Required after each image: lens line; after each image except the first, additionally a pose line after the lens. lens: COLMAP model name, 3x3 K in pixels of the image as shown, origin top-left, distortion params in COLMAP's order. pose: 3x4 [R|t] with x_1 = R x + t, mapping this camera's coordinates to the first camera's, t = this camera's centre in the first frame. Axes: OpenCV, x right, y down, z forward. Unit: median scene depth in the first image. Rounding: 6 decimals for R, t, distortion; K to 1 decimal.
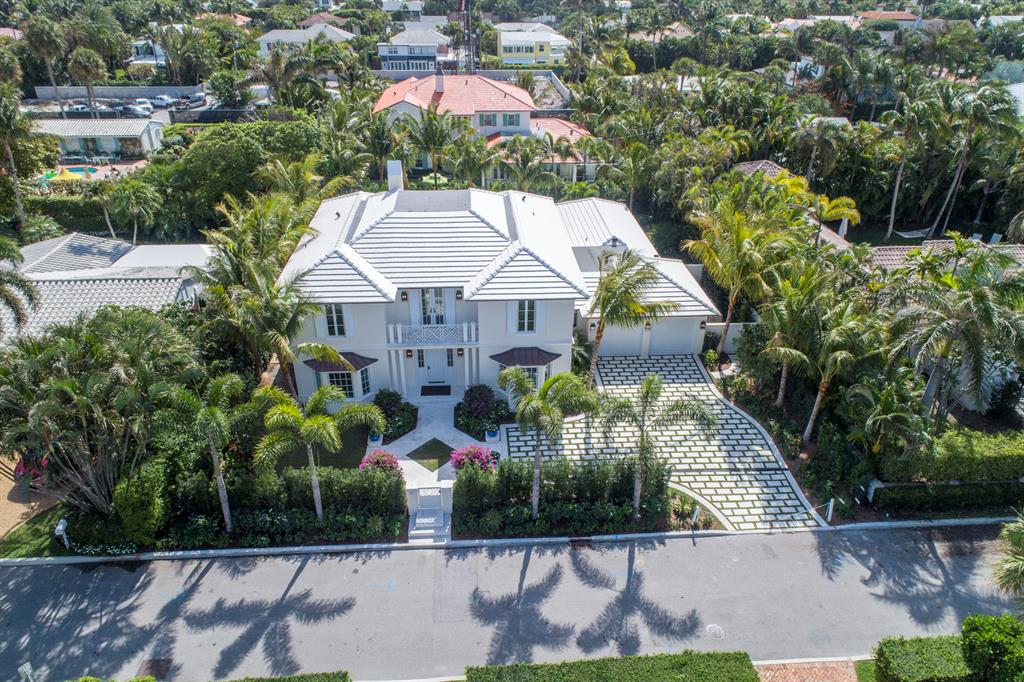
lens RADIAL K [[694.4, 0, 512.0], [0, 694.4, 341.0], [0, 0, 1]] dist [-0.005007, 0.005248]
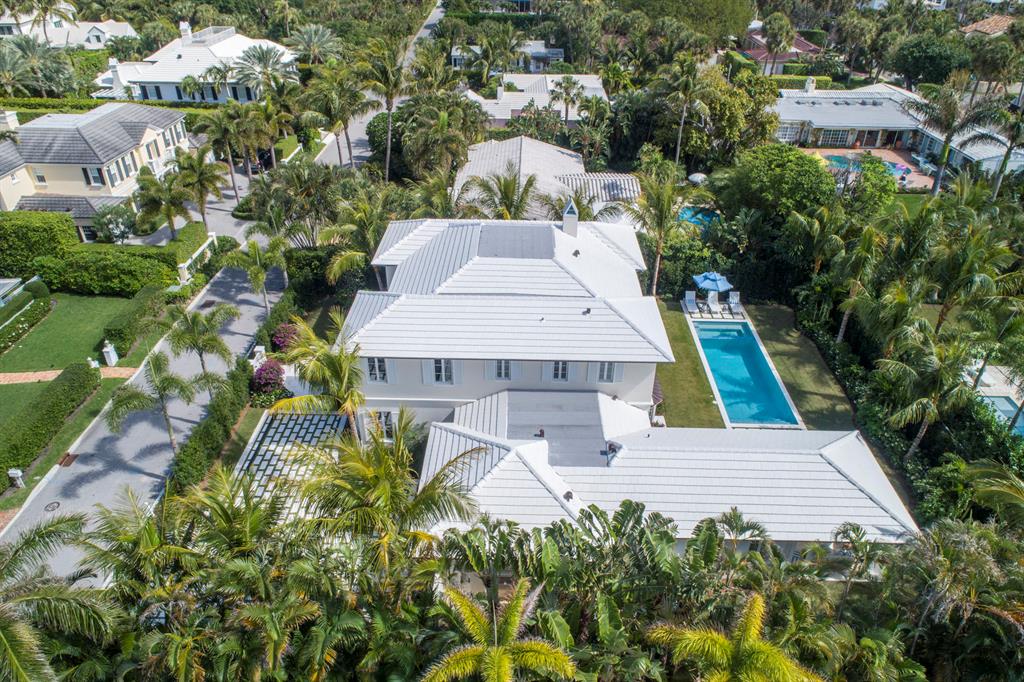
lens RADIAL K [[694.4, 0, 512.0], [0, 694.4, 341.0], [0, 0, 1]] dist [-0.005007, 0.005248]
pose [[-0.089069, 0.523501, -0.847357, 0.975272], [-0.490861, 0.717183, 0.494675, -0.735189], [0.866673, 0.459995, 0.193087, 1.148151]]
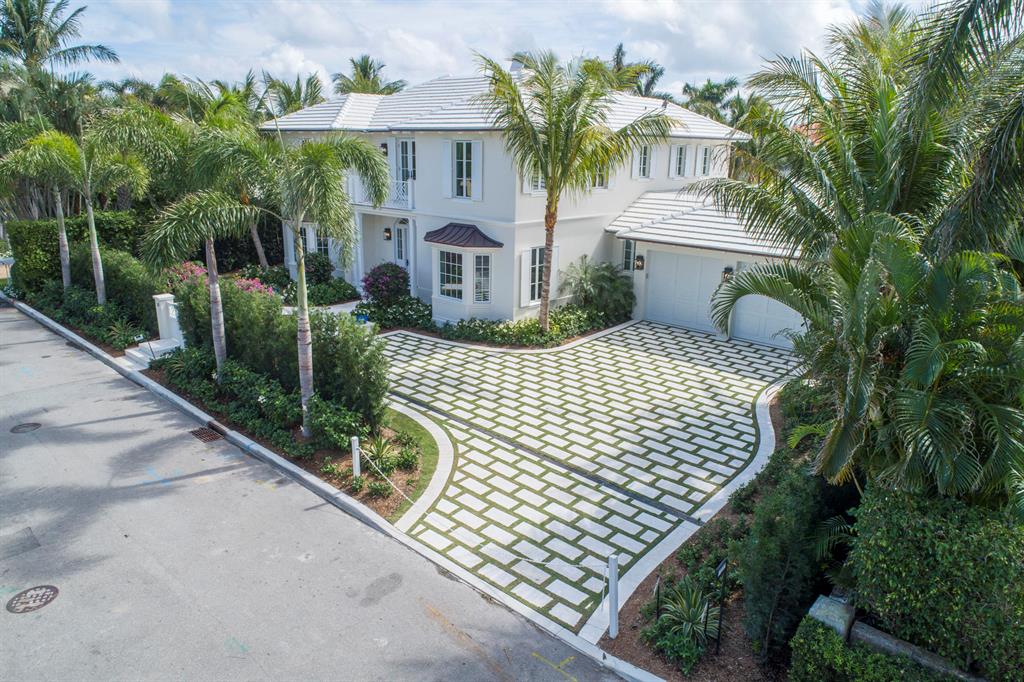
lens RADIAL K [[694.4, 0, 512.0], [0, 694.4, 341.0], [0, 0, 1]] dist [-0.005007, 0.005248]
pose [[0.688064, 0.200744, -0.697331, 0.626759], [-0.360911, 0.928357, -0.088865, 0.181244], [0.629532, 0.312819, 0.711219, 0.712619]]
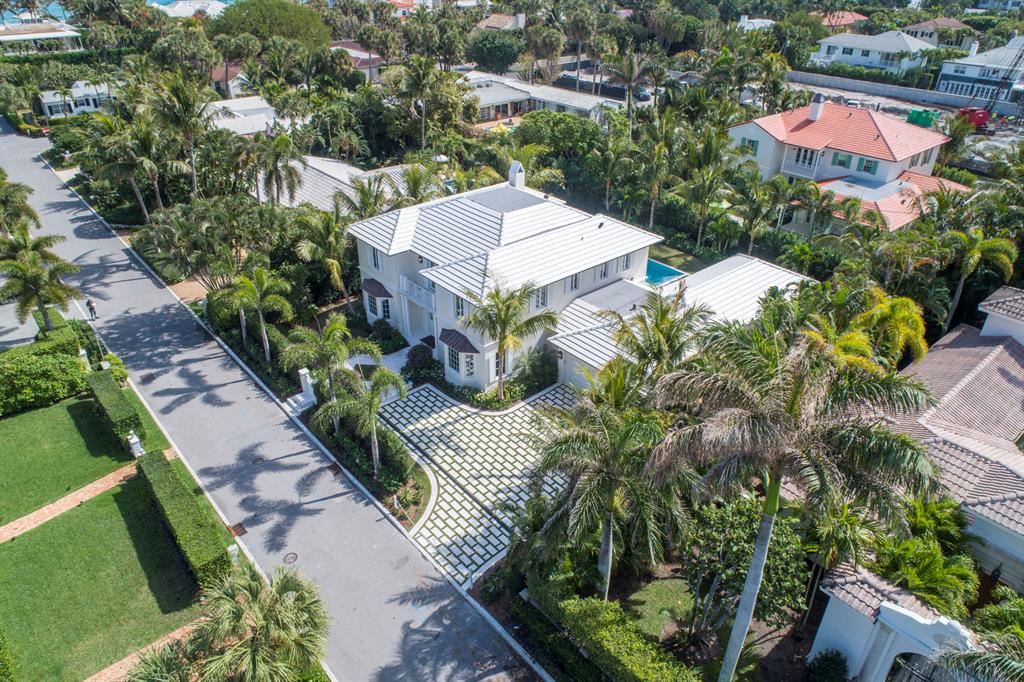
lens RADIAL K [[694.4, 0, 512.0], [0, 694.4, 341.0], [0, 0, 1]] dist [-0.005007, 0.005248]
pose [[0.601216, 0.402083, -0.690557, 1.049714], [-0.389552, 0.902016, 0.186054, -0.272567], [0.697703, 0.157149, 0.698939, 0.292639]]
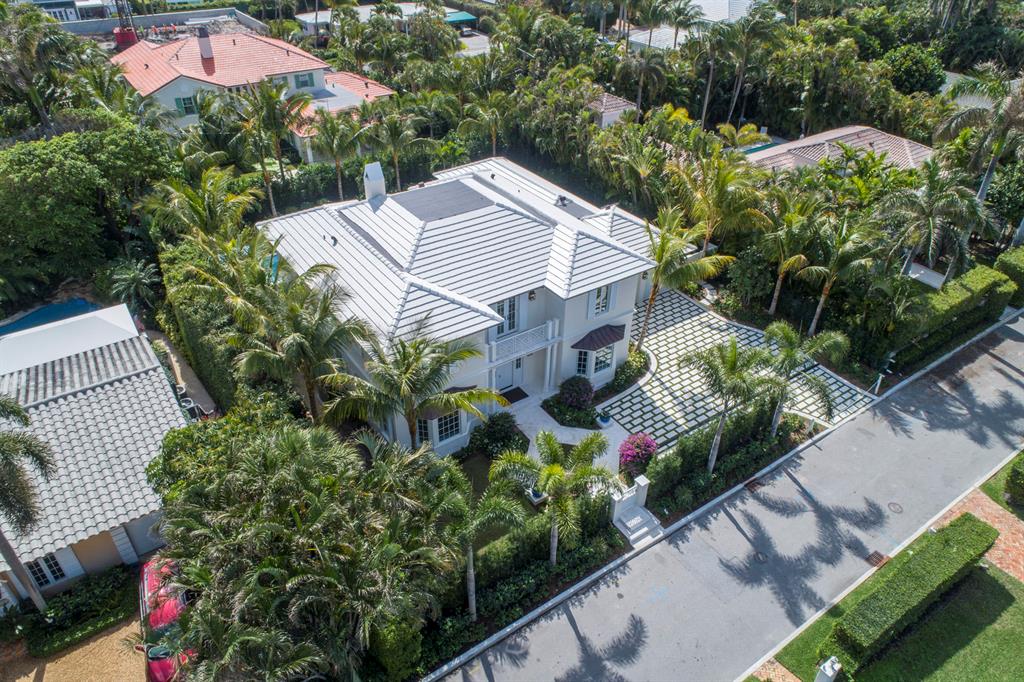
lens RADIAL K [[694.4, 0, 512.0], [0, 694.4, 341.0], [0, 0, 1]] dist [-0.005007, 0.005248]
pose [[0.857116, -0.290344, 0.425503, -0.623923], [0.242610, 0.956201, 0.163766, -0.200647], [-0.454415, -0.037135, 0.890016, 0.185924]]
